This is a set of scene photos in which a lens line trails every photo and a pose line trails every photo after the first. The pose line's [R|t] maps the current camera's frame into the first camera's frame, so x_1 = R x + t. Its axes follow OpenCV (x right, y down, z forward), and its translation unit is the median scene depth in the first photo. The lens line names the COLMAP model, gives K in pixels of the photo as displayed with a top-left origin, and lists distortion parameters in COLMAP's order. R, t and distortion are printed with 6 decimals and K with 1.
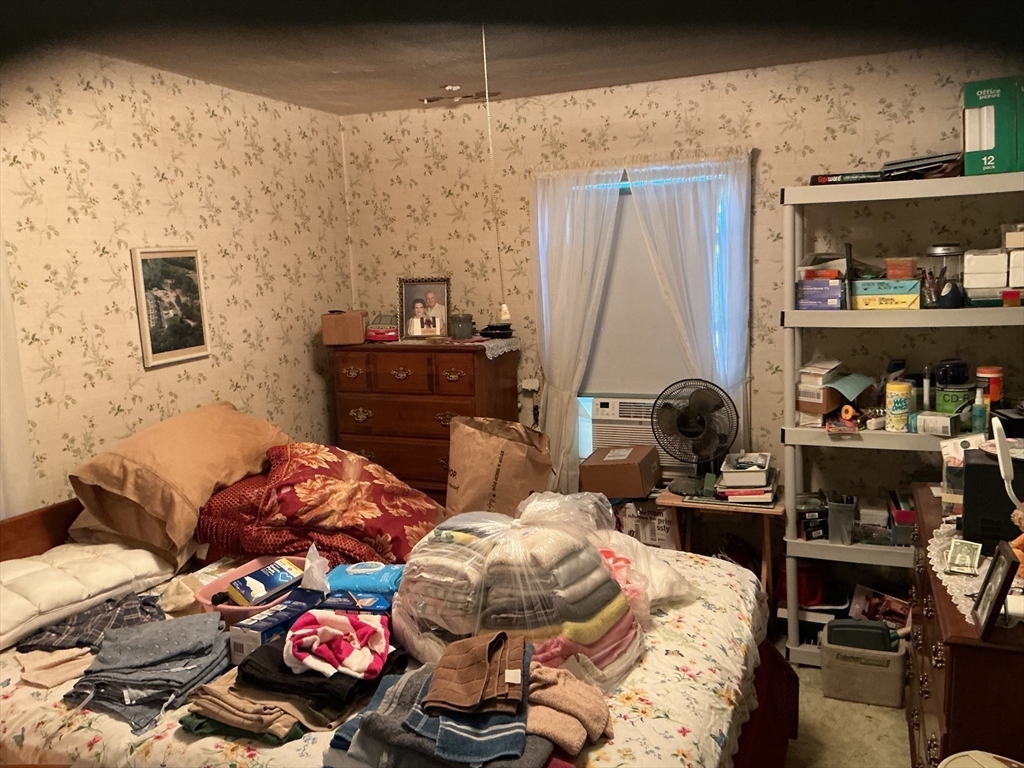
lens RADIAL K [[864.5, 0, 515.9], [0, 864.5, 375.1], [0, 0, 1]] dist [0.108046, -0.183908]
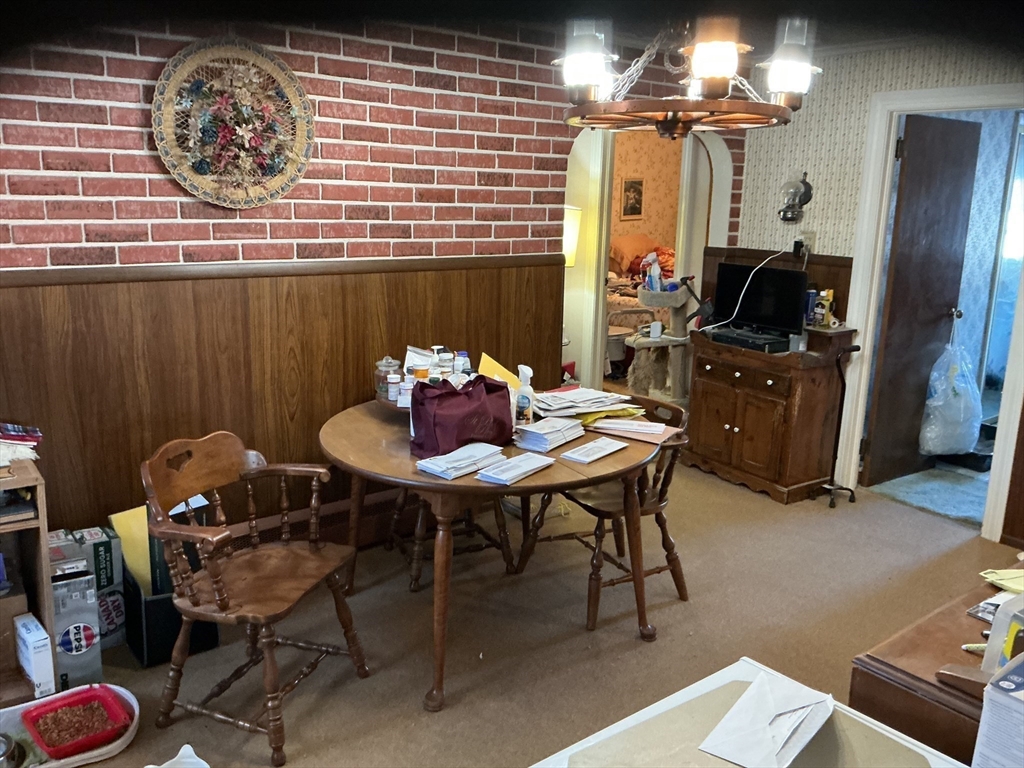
lens RADIAL K [[864.5, 0, 515.9], [0, 864.5, 375.1], [0, 0, 1]] dist [0.108046, -0.183908]
pose [[0.869317, 0.161492, -0.467128, 0.638355], [-0.119244, 0.985724, 0.118866, 0.181044], [0.479655, -0.047630, 0.876164, -1.553448]]
